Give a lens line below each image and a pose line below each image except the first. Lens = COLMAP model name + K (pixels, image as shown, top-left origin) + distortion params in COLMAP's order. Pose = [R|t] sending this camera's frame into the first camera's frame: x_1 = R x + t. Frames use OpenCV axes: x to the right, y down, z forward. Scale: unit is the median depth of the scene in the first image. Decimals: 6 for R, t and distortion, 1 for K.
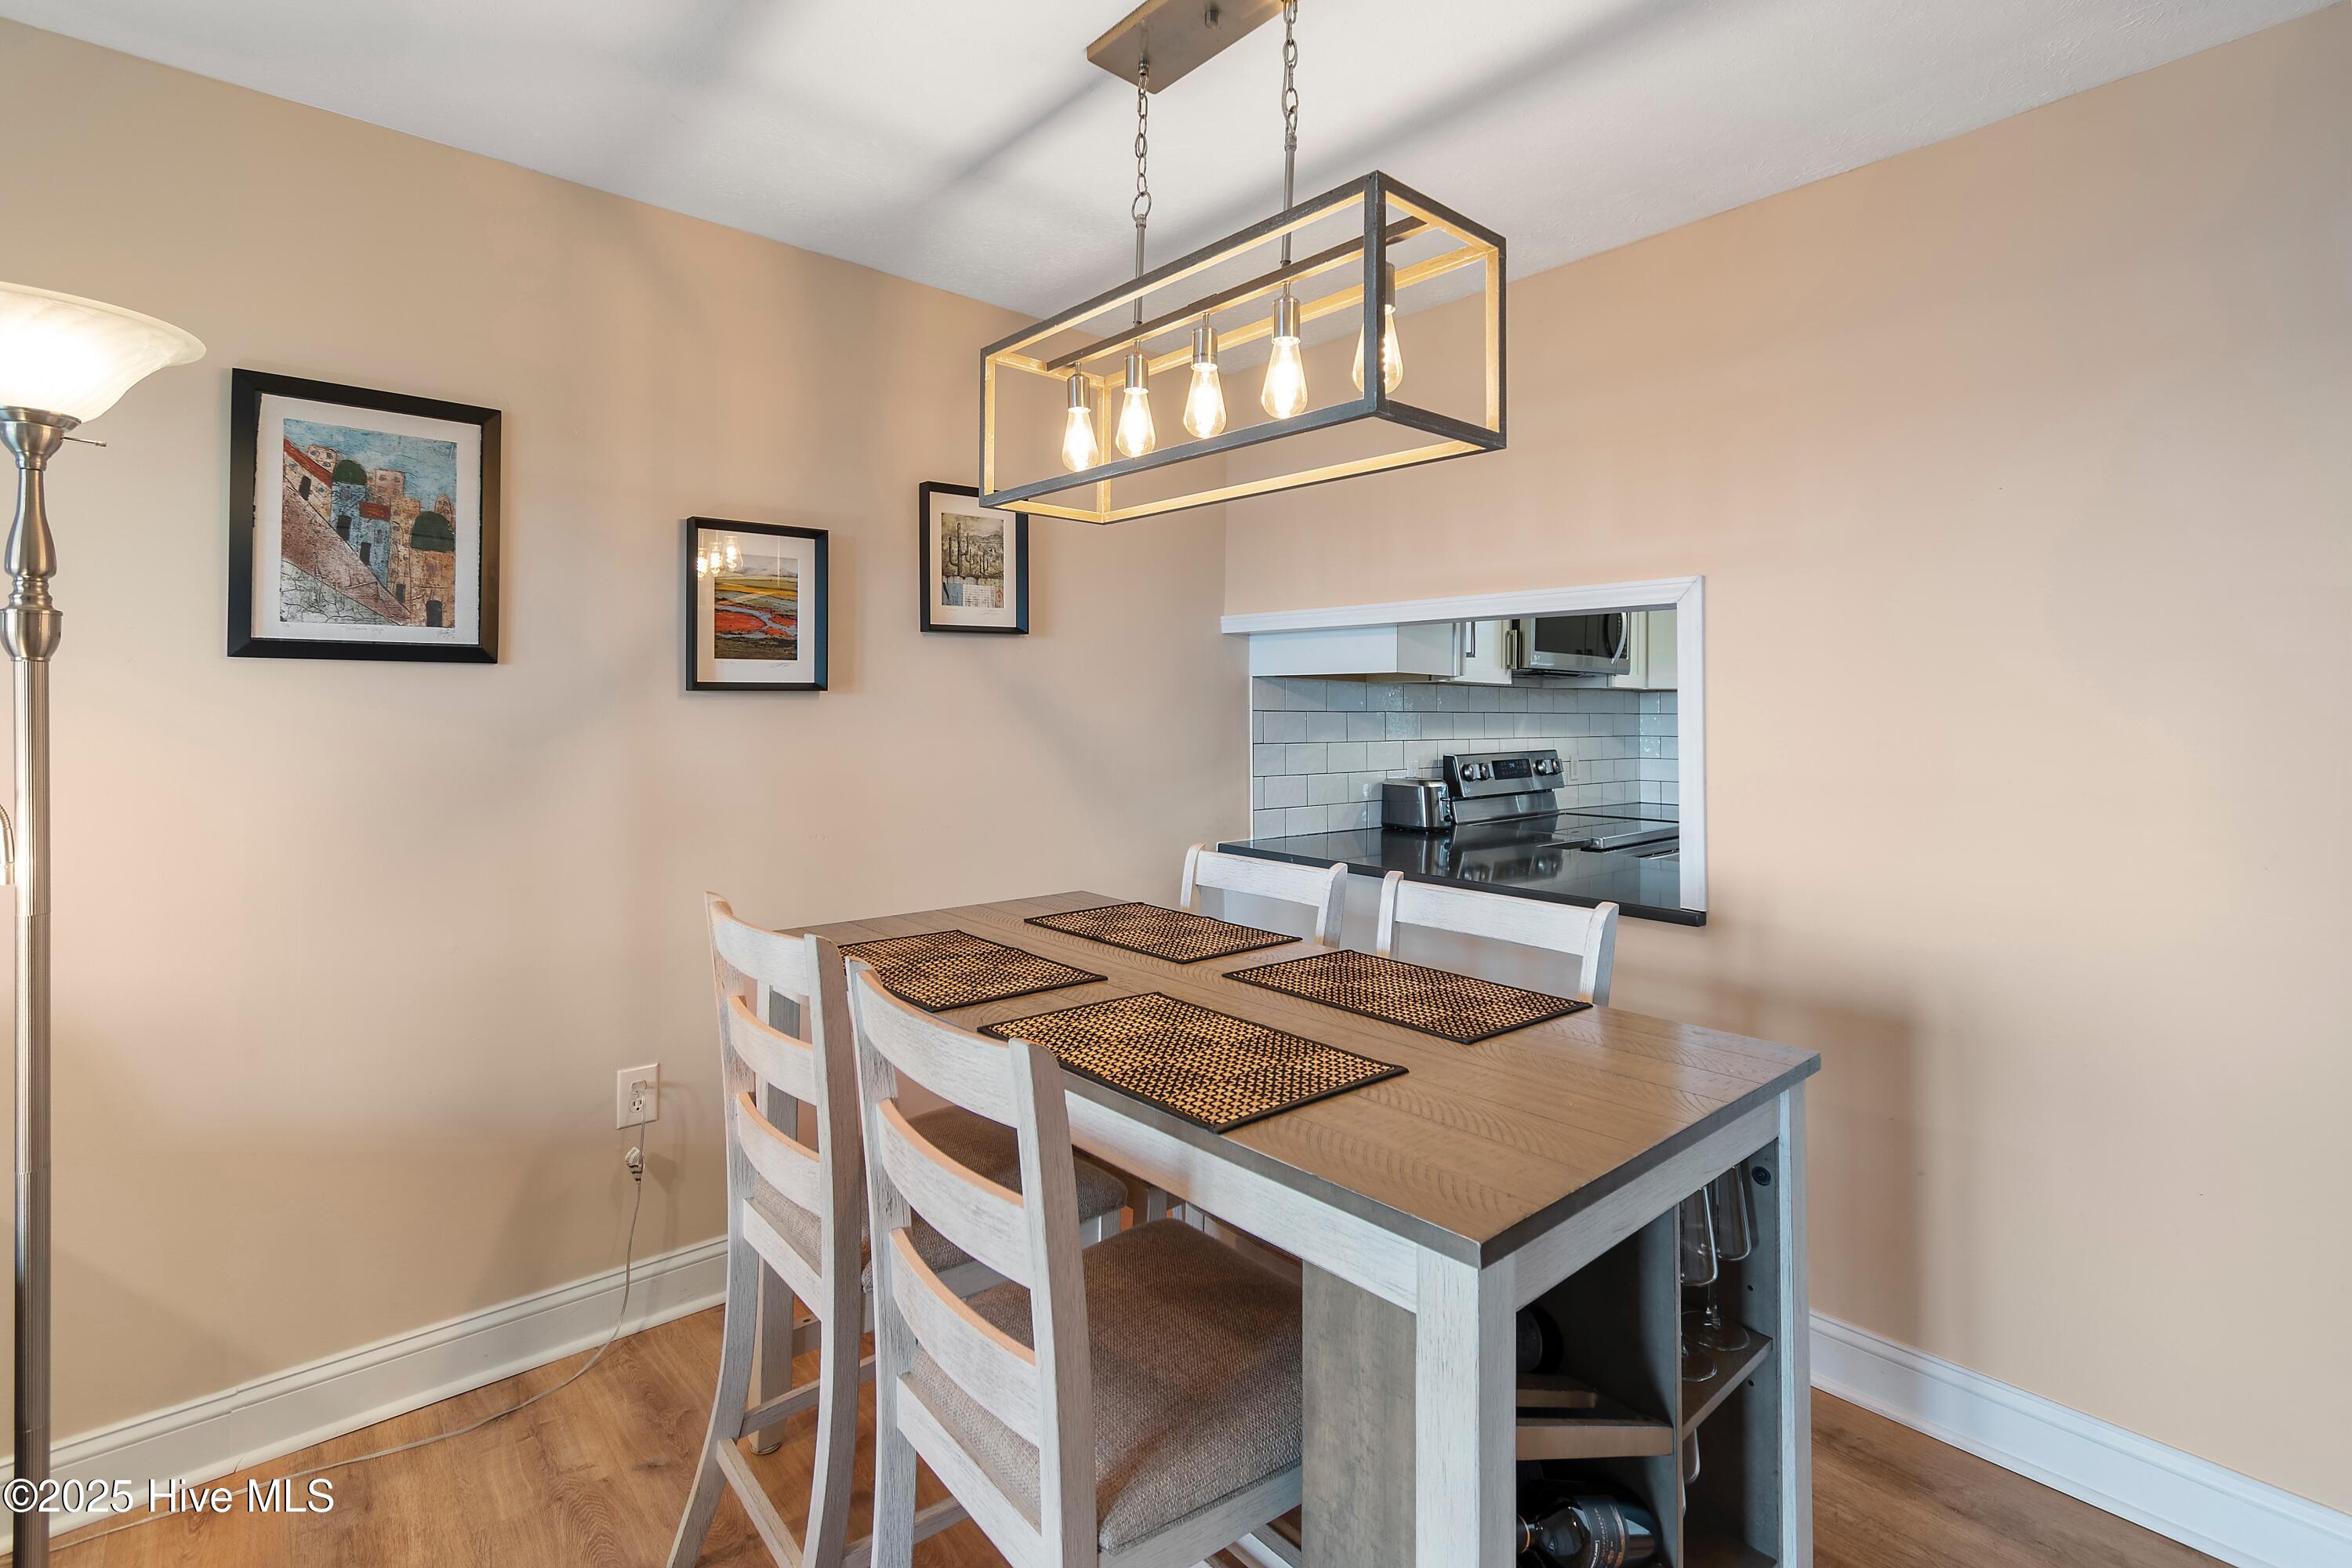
lens RADIAL K [[1068.5, 0, 1224.0], [0, 1068.5, 728.3], [0, 0, 1]] dist [0.022285, 0.000578]
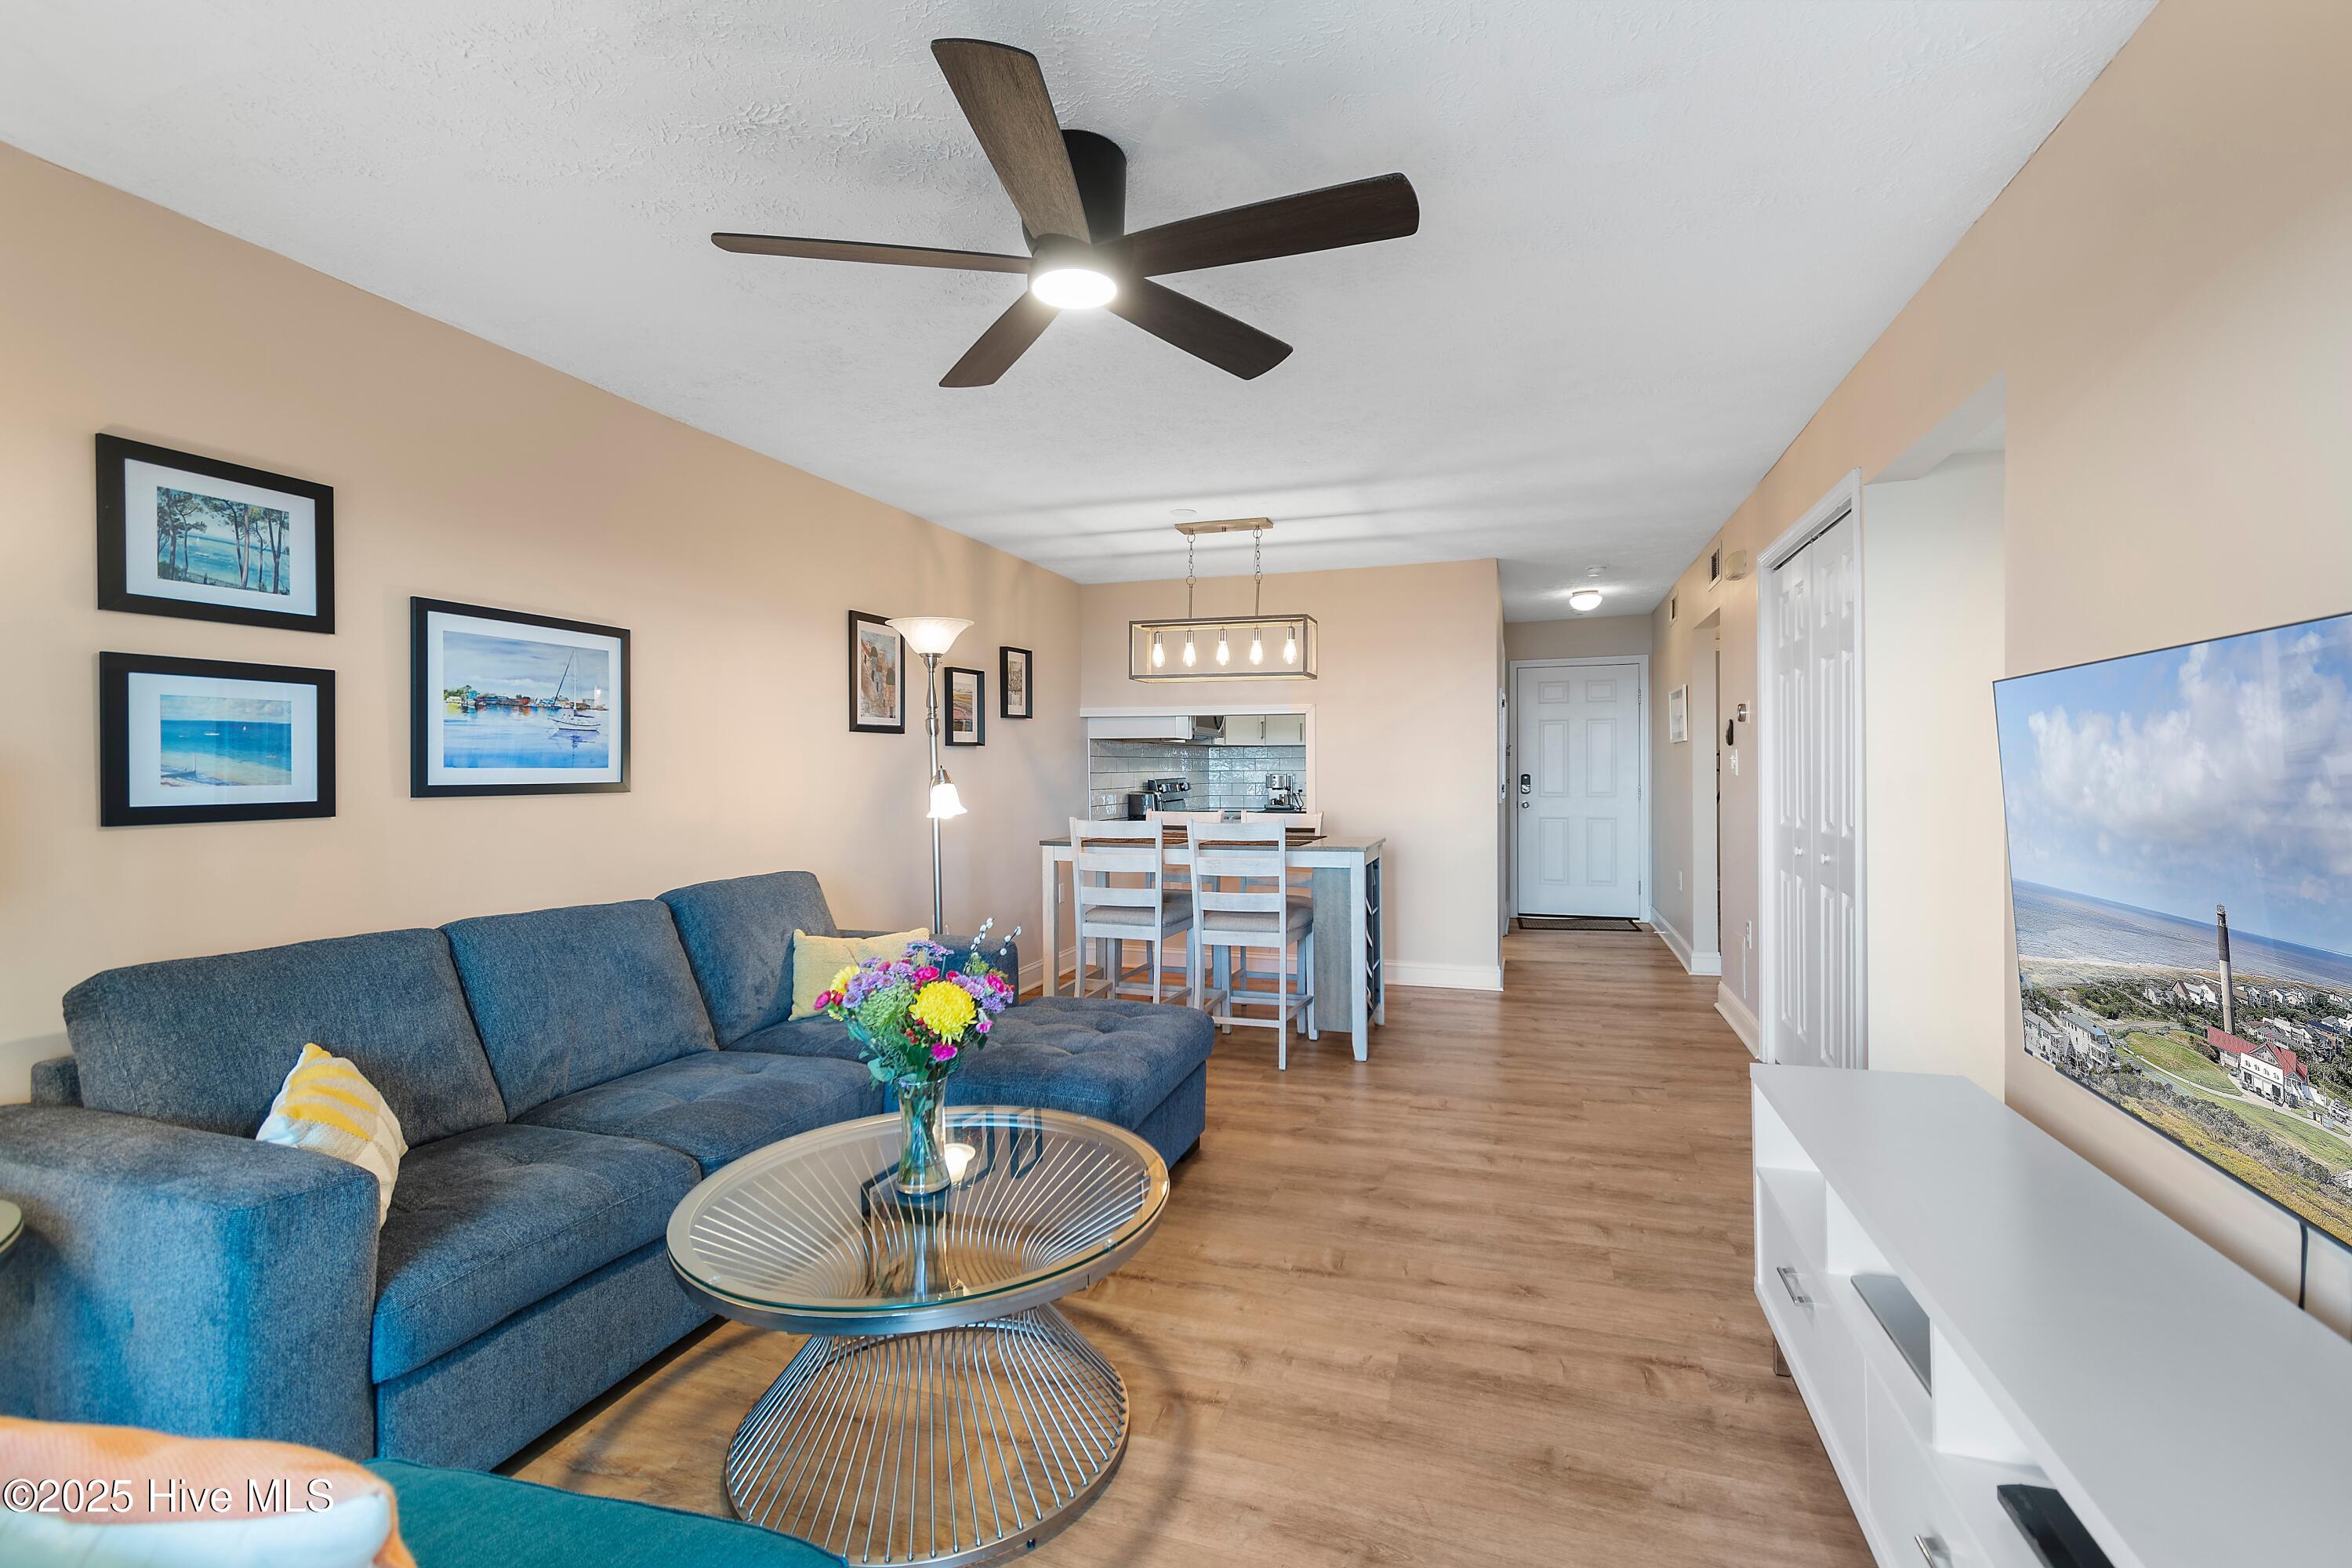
lens RADIAL K [[1068.5, 0, 1167.8], [0, 1068.5, 775.3], [0, 0, 1]] dist [0.022285, 0.000578]
pose [[0.863254, -0.002499, 0.504763, -1.288308], [-0.000220, 0.999986, 0.005327, 0.013094], [-0.504770, -0.004710, 0.863241, -1.165953]]
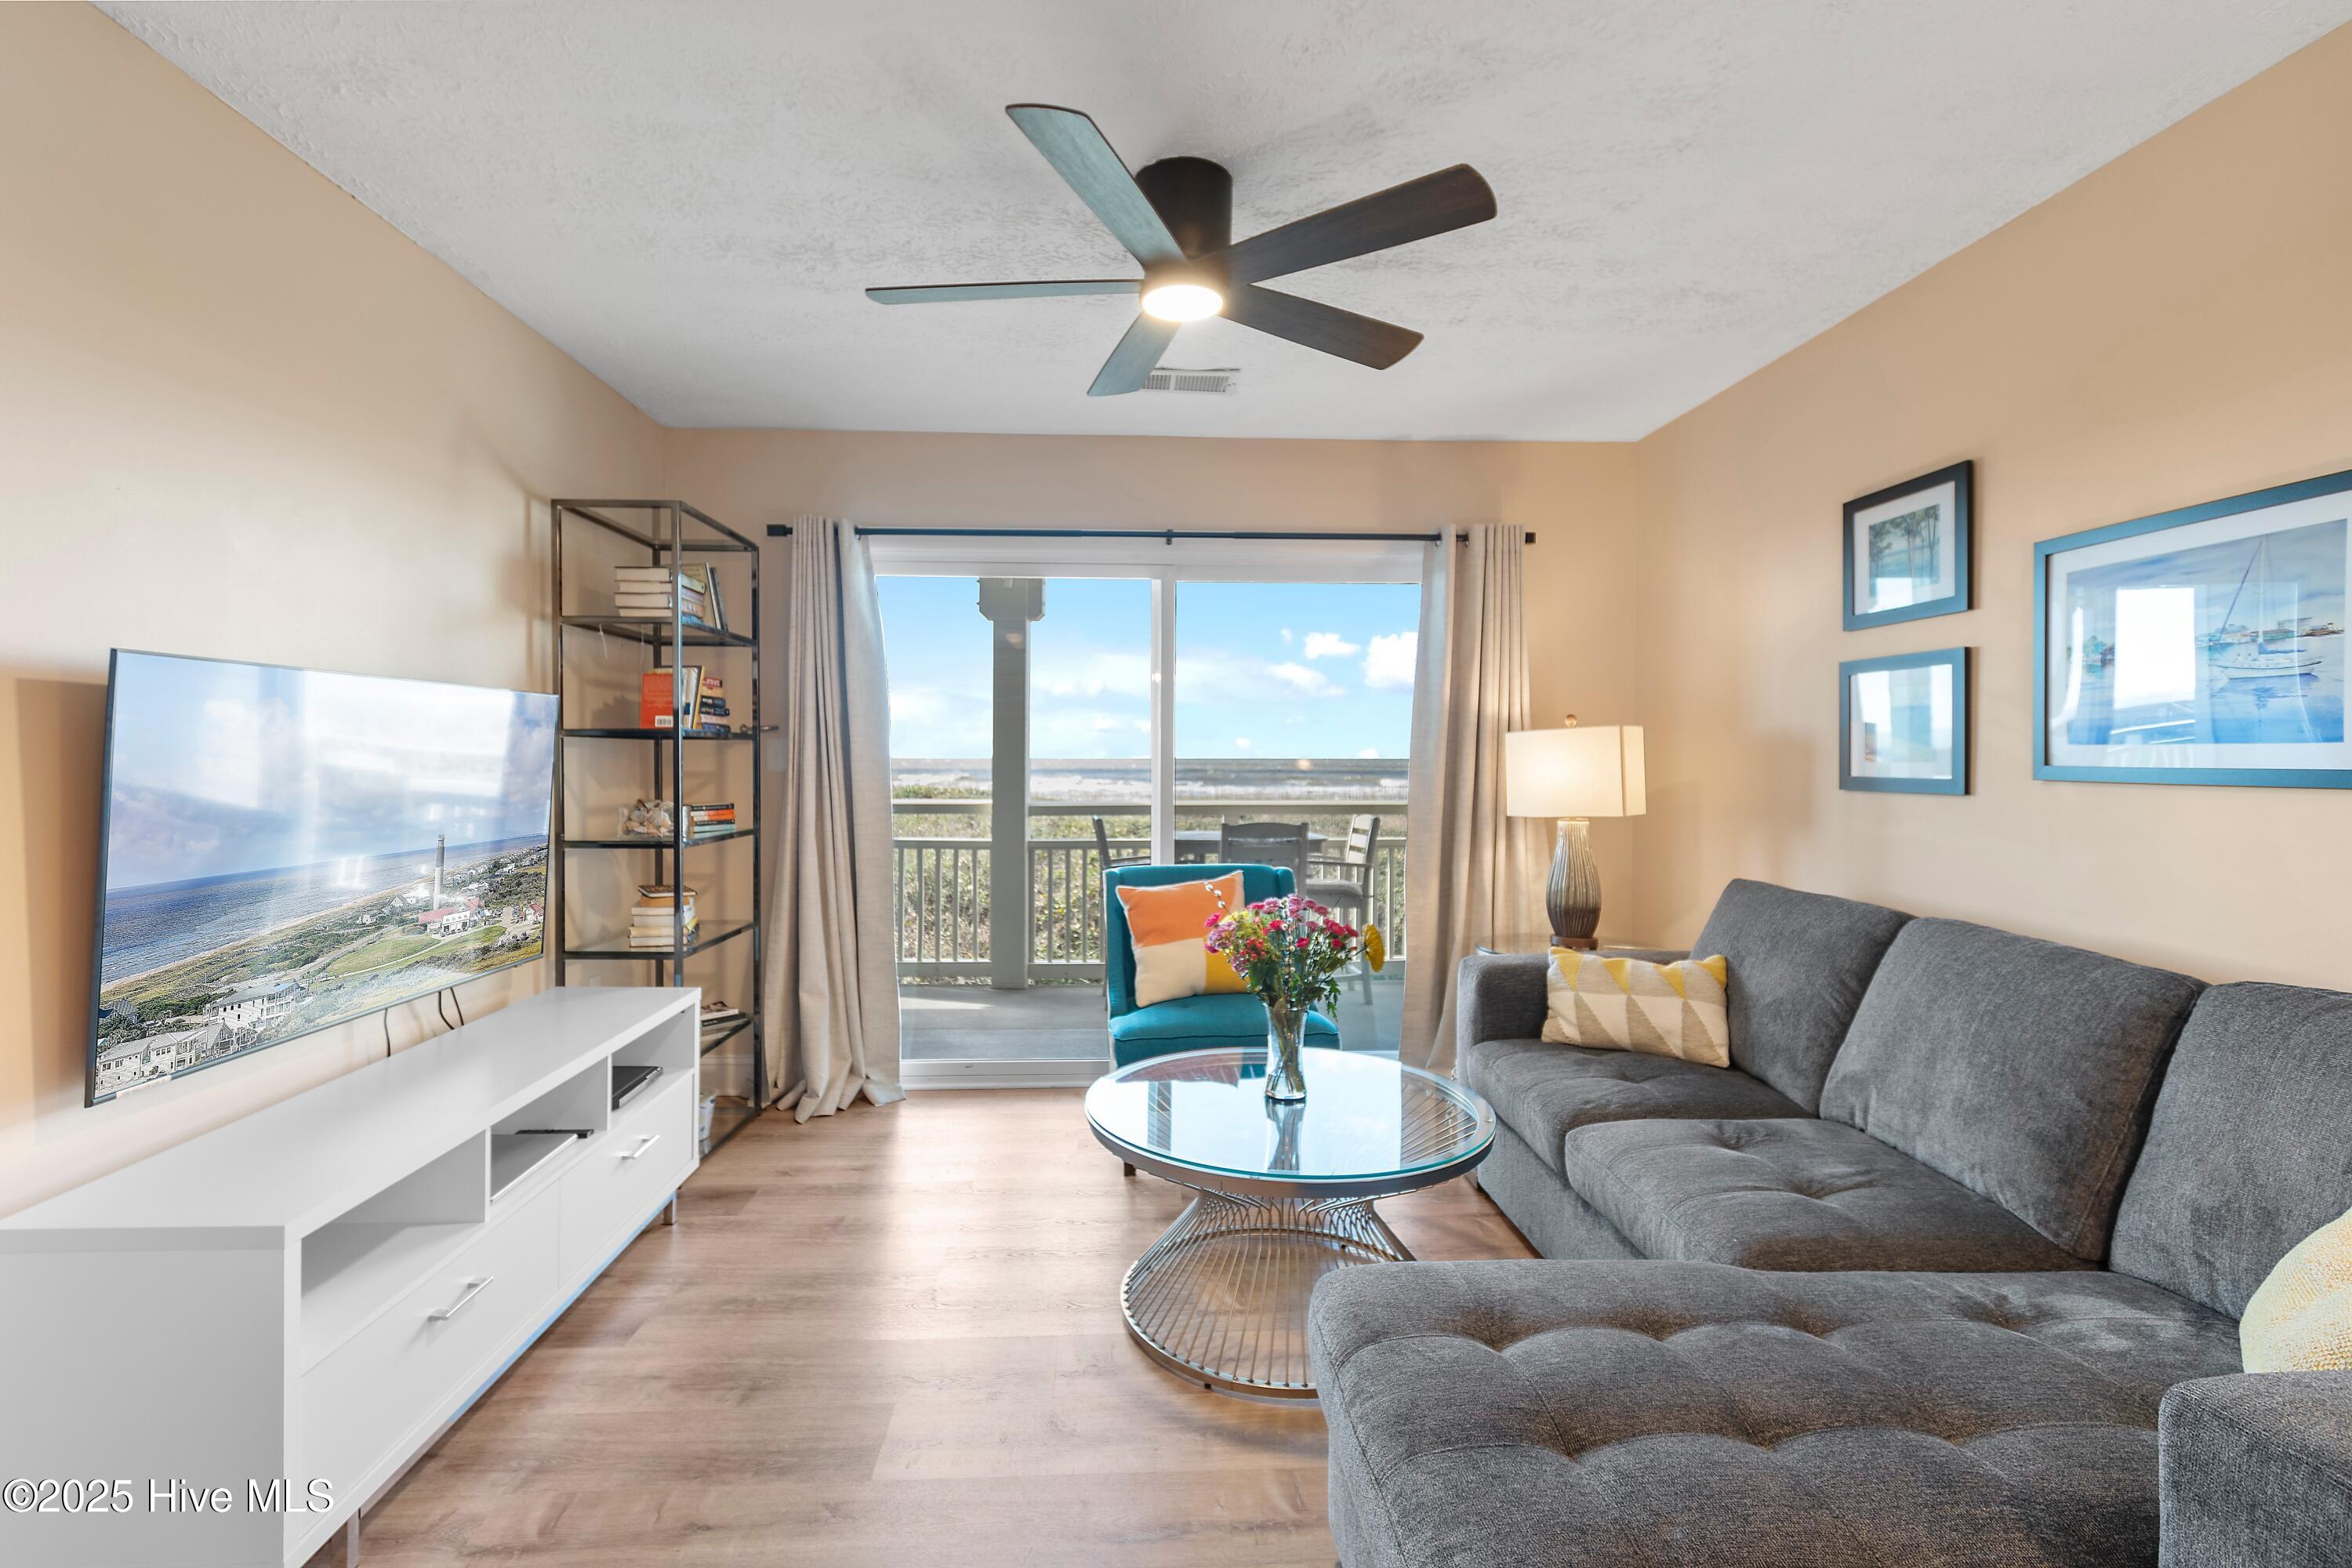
lens RADIAL K [[1068.5, 0, 1172.7], [0, 1068.5, 775.1], [0, 0, 1]] dist [0.022285, 0.000578]
pose [[-0.603733, 0.022661, -0.796864, 1.939717], [0.008796, 0.999724, 0.021766, 0.005466], [0.797138, 0.006131, -0.603766, 2.697473]]
